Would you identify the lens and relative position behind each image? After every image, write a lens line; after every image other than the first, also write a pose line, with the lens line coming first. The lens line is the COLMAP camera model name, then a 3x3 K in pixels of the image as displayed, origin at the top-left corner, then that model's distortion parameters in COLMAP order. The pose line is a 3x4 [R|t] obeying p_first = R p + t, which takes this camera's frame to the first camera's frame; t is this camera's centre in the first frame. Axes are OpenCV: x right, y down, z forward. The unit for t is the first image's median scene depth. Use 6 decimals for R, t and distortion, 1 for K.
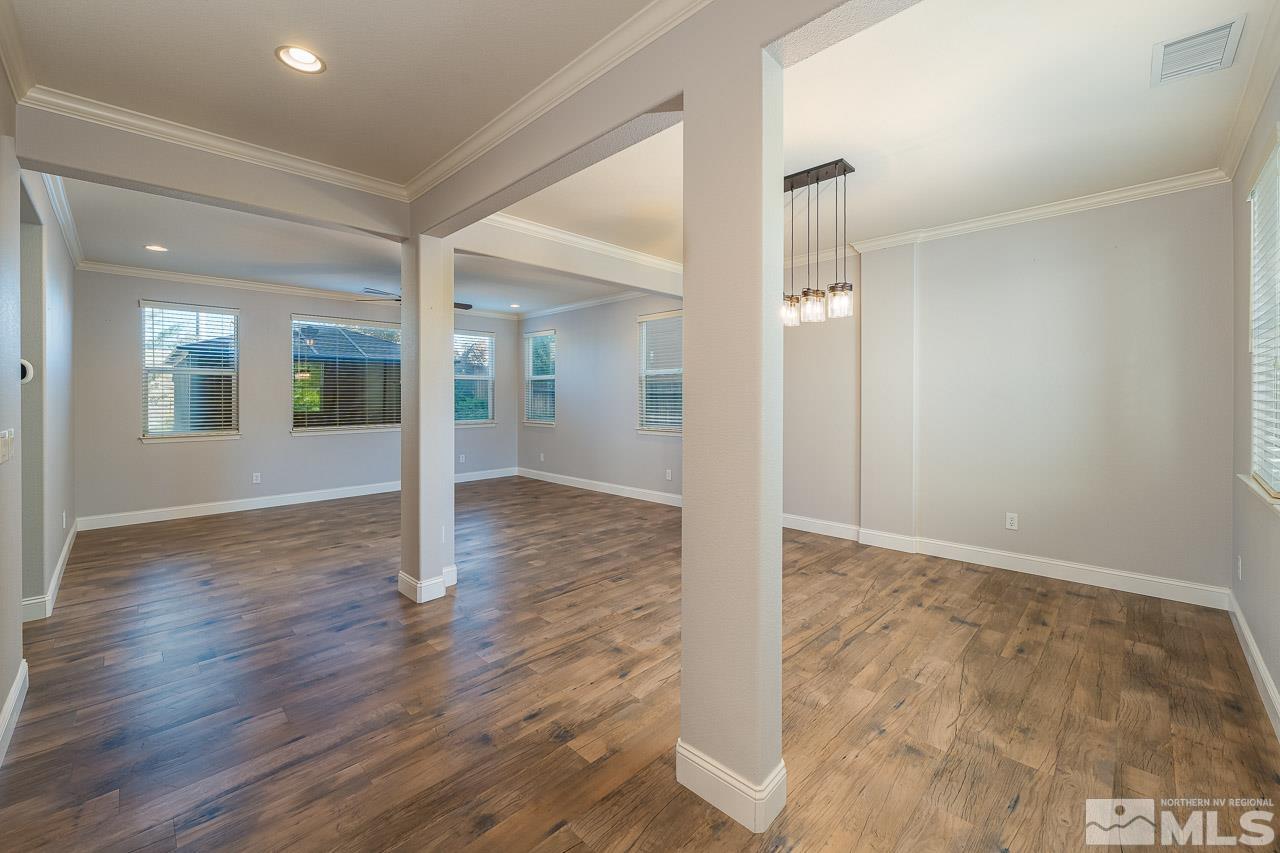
lens RADIAL K [[515.7, 0, 637.9], [0, 515.7, 400.7], [0, 0, 1]] dist [-0.001385, -0.000264]
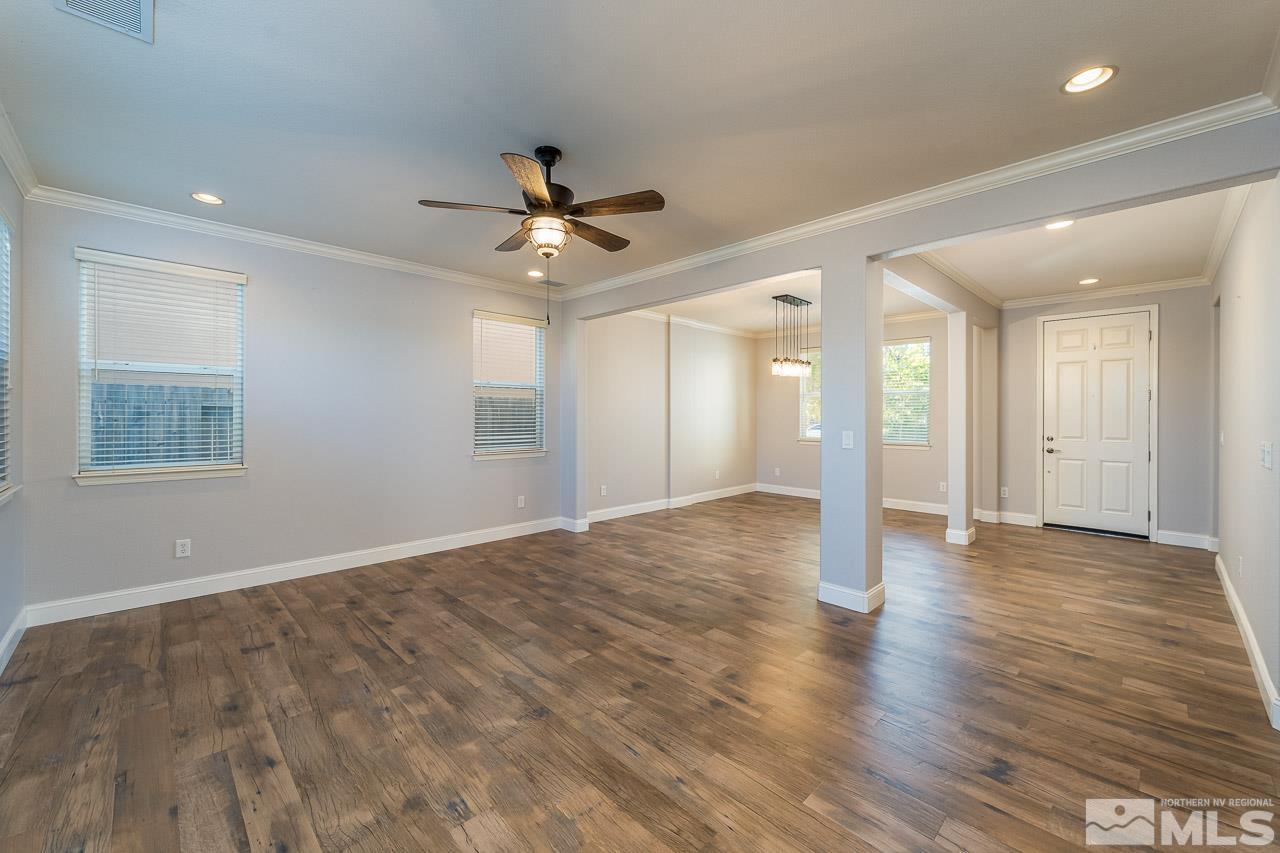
lens RADIAL K [[498.6, 0, 629.0], [0, 498.6, 418.2], [0, 0, 1]] dist [0.003111, 0.000247]
pose [[0.031159, -0.001408, 0.999513, -1.522246], [0.003183, 0.999994, 0.001310, 0.000778], [-0.999509, 0.003140, 0.031163, 1.526325]]
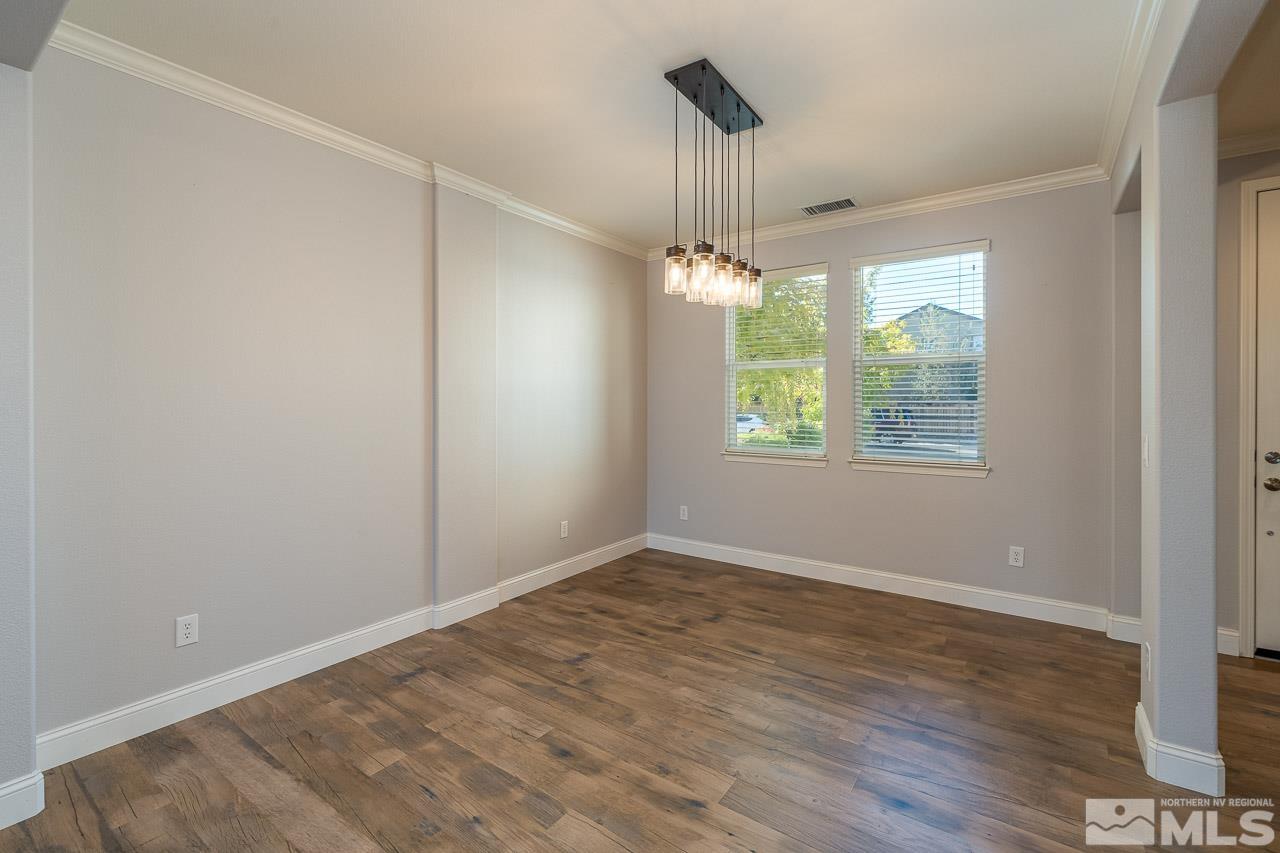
lens RADIAL K [[559.8, 0, 633.8], [0, 559.8, 406.3], [0, 0, 1]] dist [0.001731, 0.000030]
pose [[-0.160454, -0.002980, 0.987039, -0.431723], [0.003615, 0.999987, 0.003607, -0.008953], [-0.987037, 0.004147, -0.160441, 1.226698]]
